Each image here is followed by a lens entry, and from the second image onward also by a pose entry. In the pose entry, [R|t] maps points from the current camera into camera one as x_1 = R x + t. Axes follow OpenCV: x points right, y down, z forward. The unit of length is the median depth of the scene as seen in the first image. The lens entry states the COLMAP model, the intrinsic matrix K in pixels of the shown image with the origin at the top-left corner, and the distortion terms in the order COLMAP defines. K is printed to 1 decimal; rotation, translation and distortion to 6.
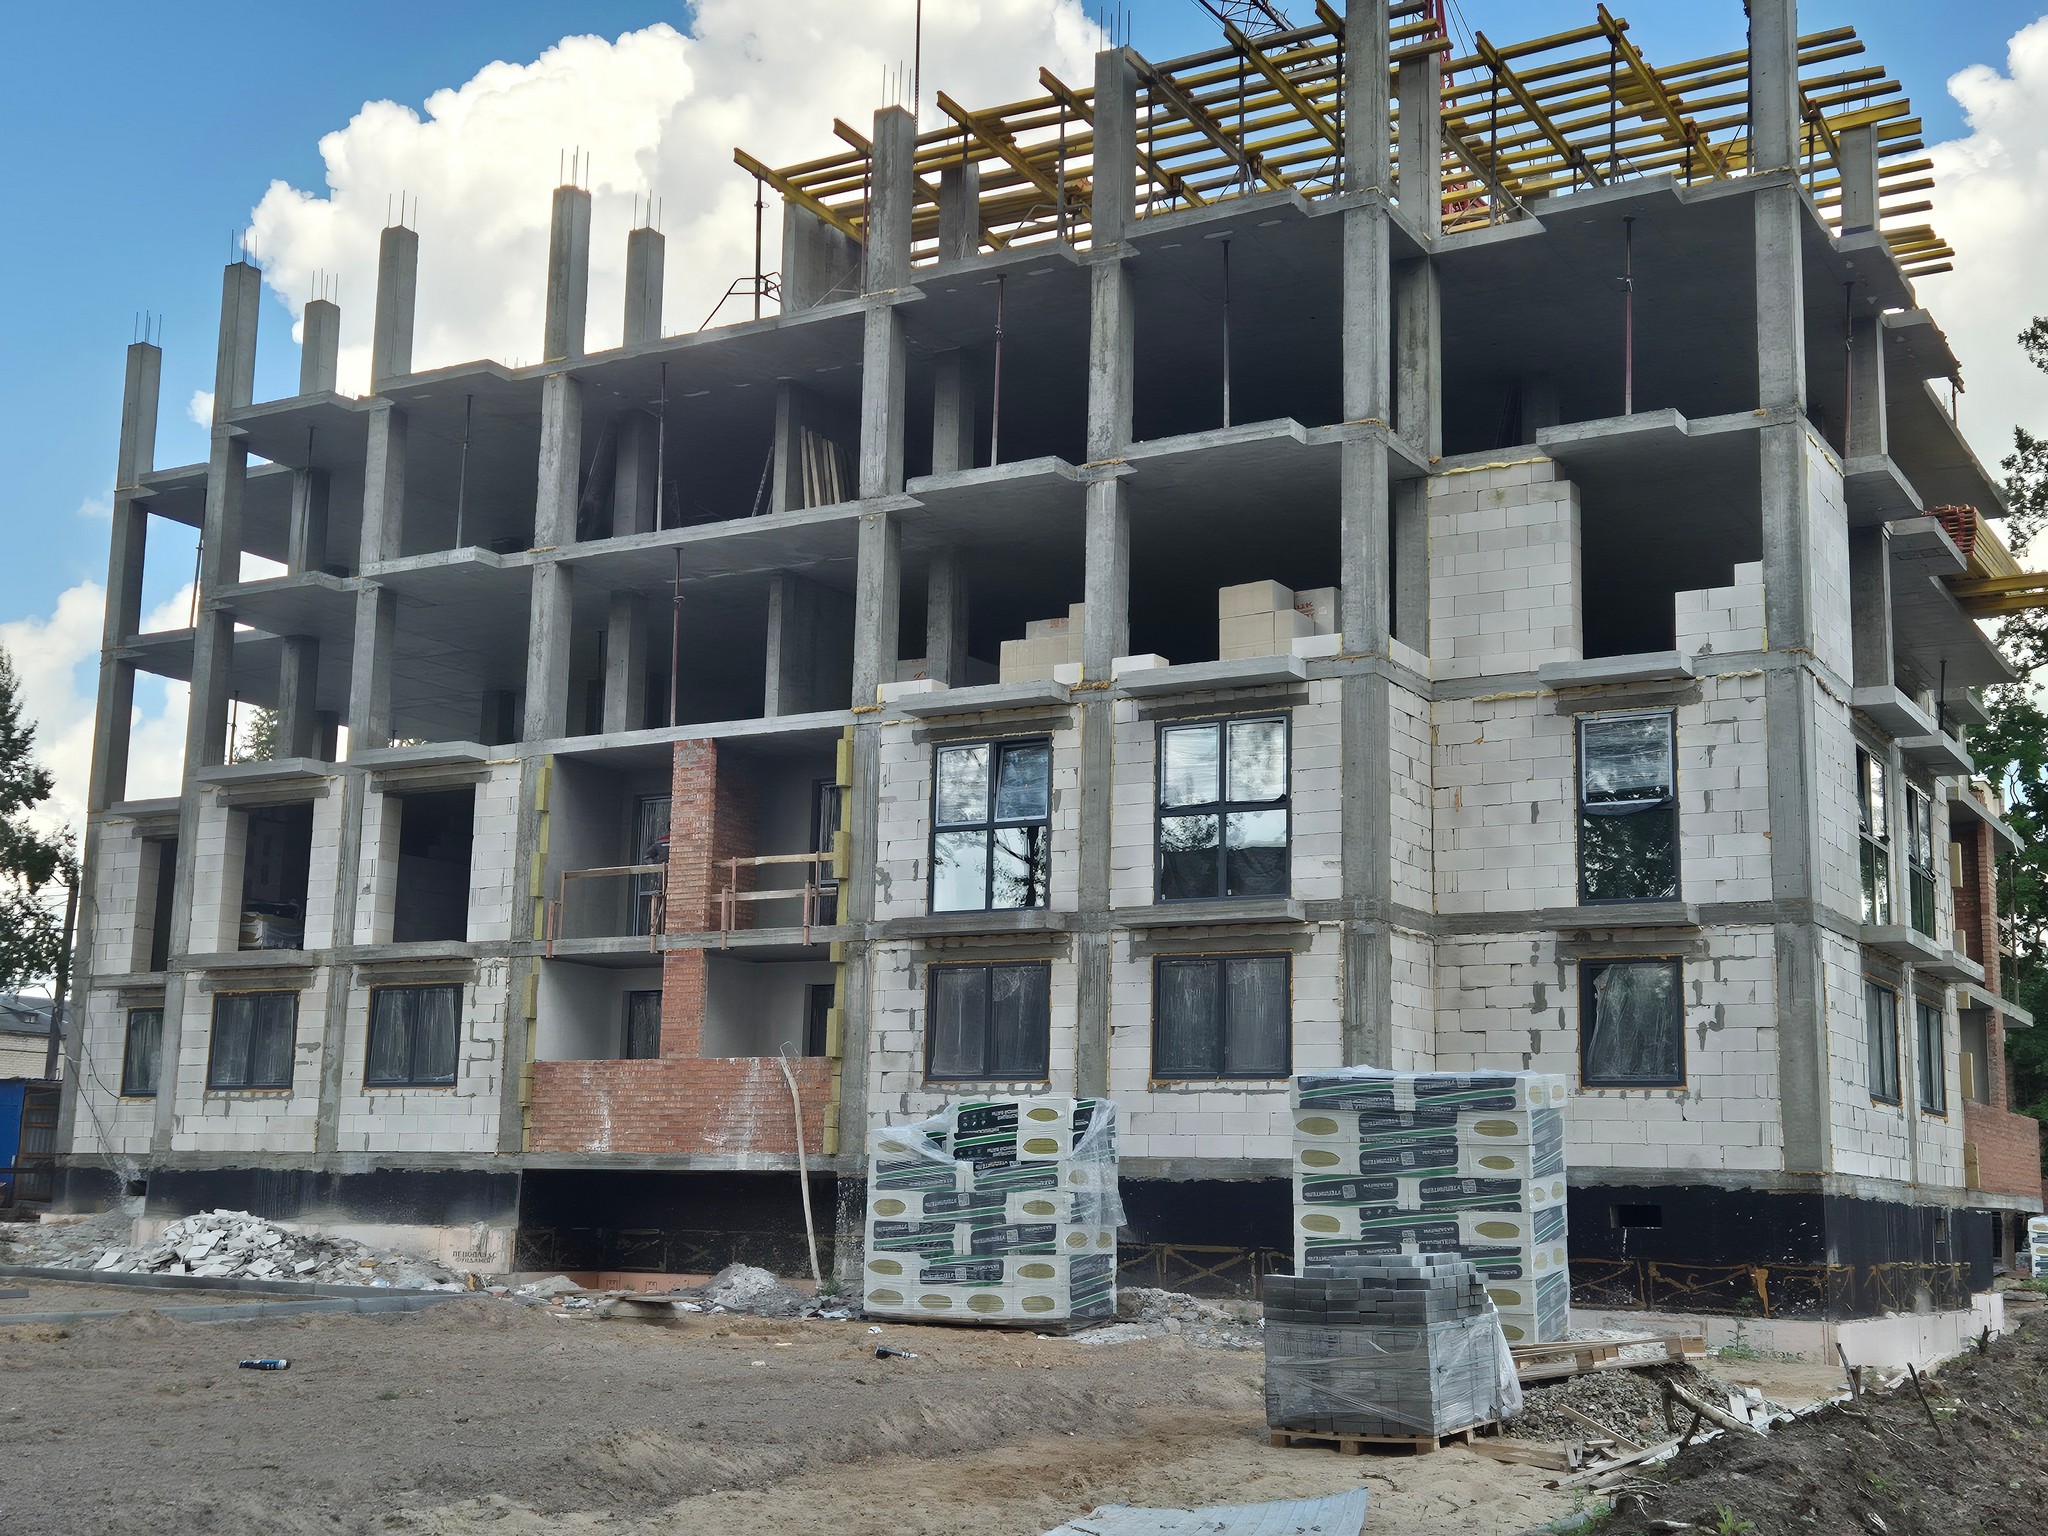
lens RADIAL K [[2412.4, 0, 974.5], [0, 2412.4, 775.6], [0, 0, 1]] dist [0.146945, -0.372877]
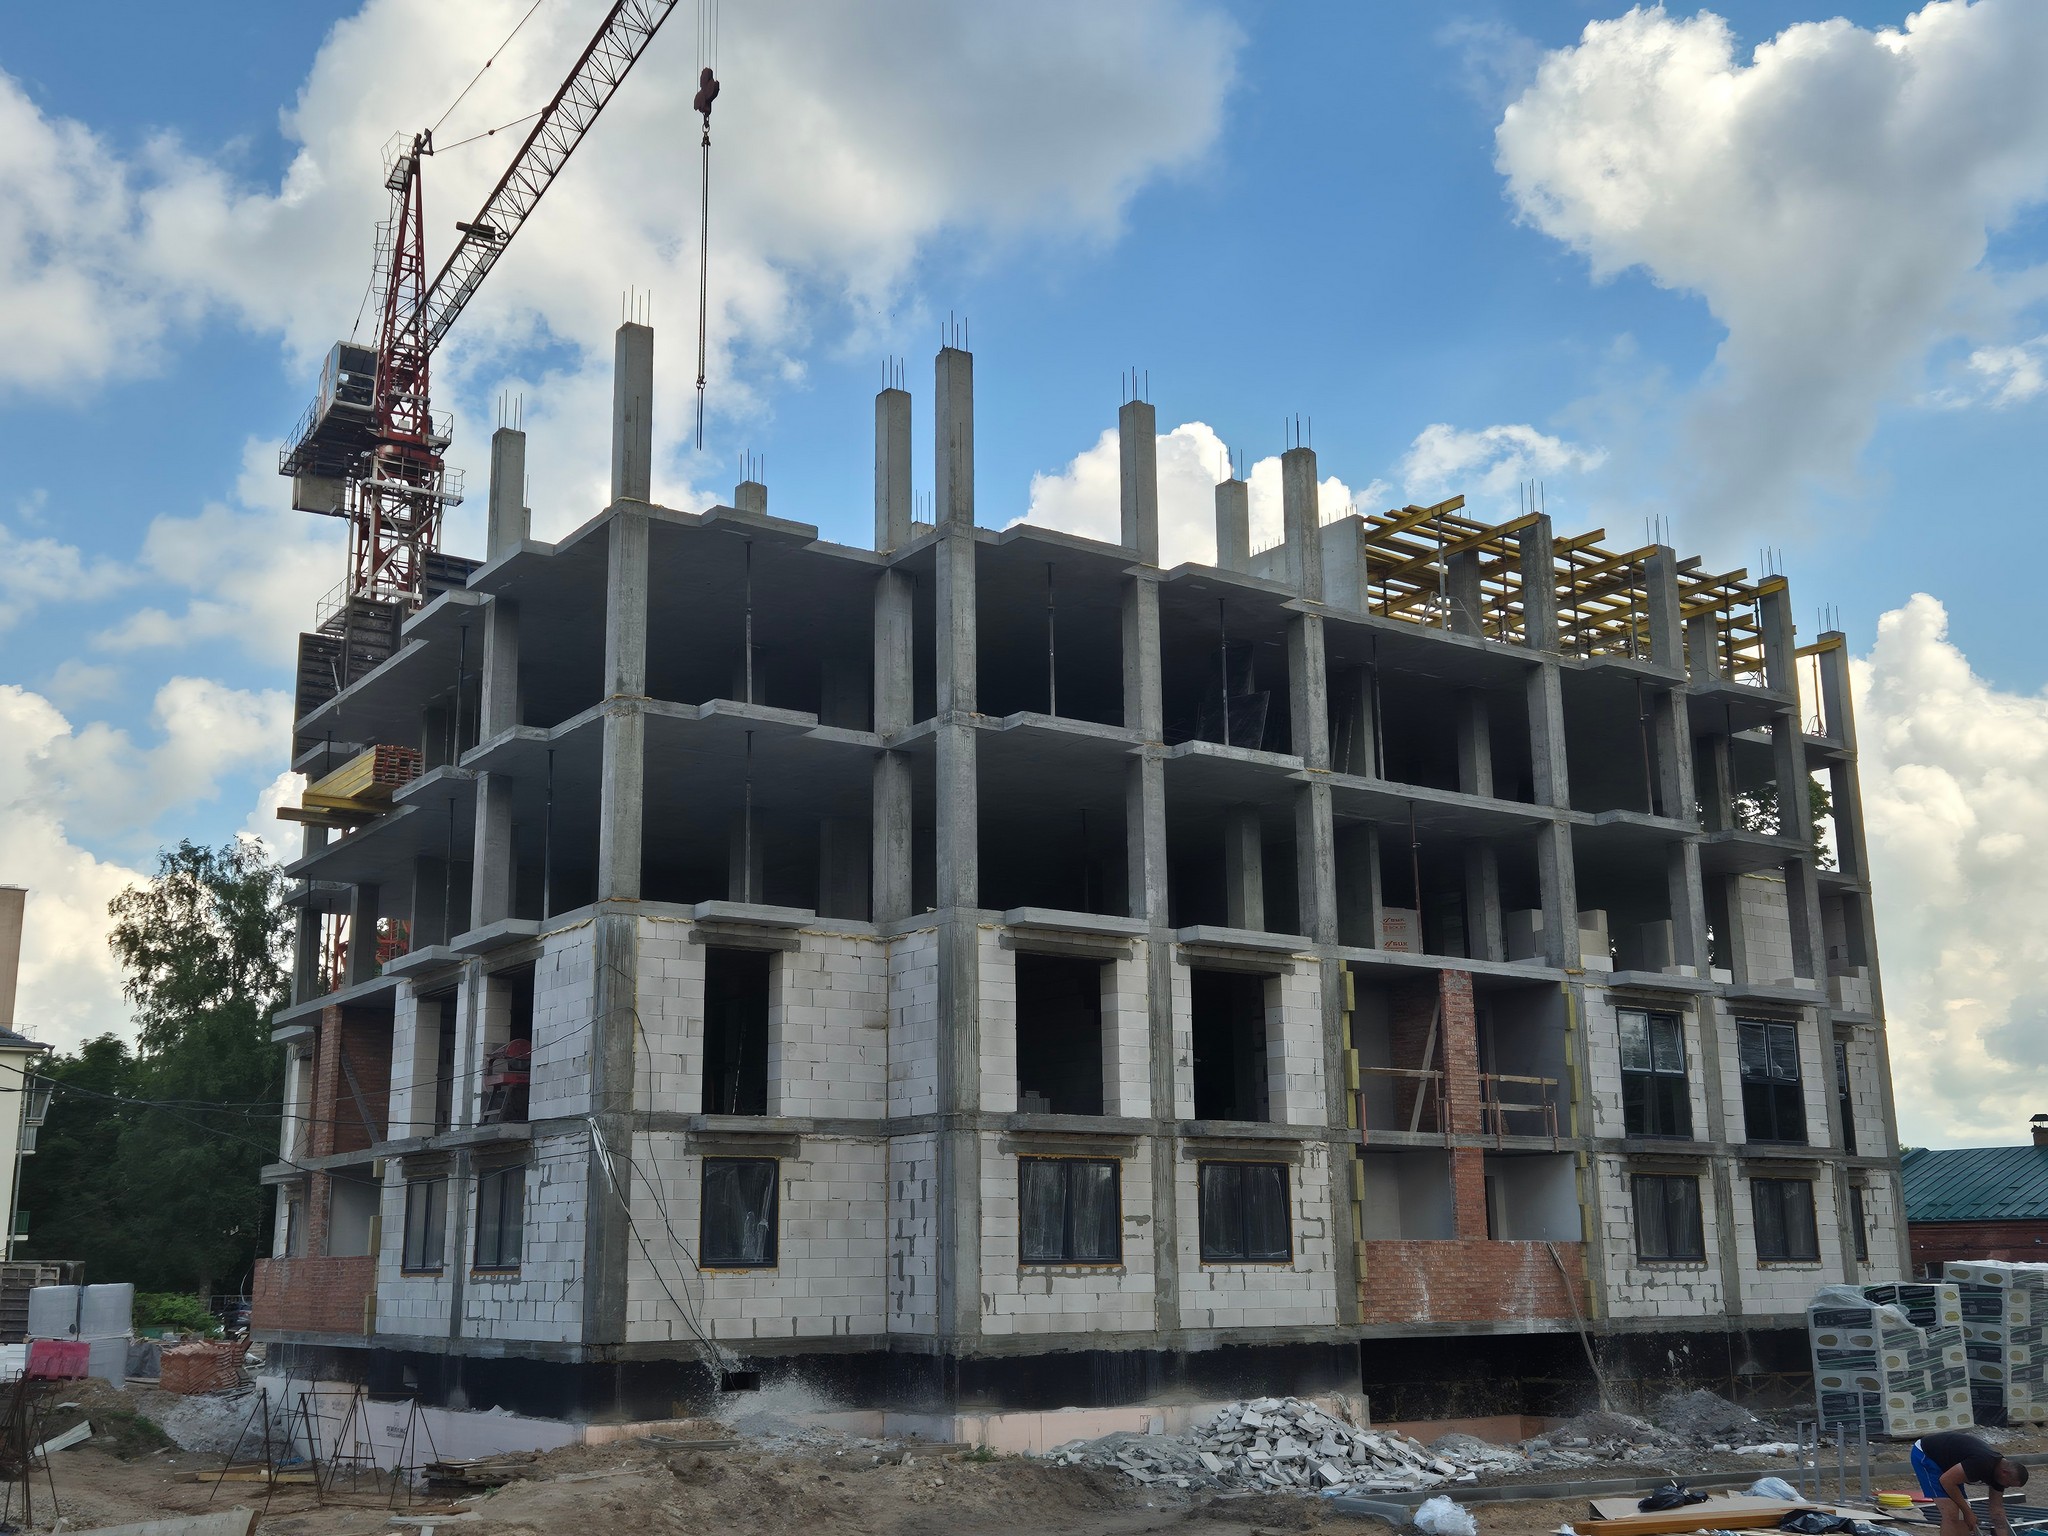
lens RADIAL K [[2152.2, 0, 995.5], [0, 2152.2, 772.2], [0, 0, 1]] dist [0.063539, -0.023247]
pose [[0.408829, 0.178061, 0.895072, -1.259803], [-0.140940, 0.981333, -0.130846, 0.065214], [-0.901662, -0.072658, 0.426294, 0.799782]]
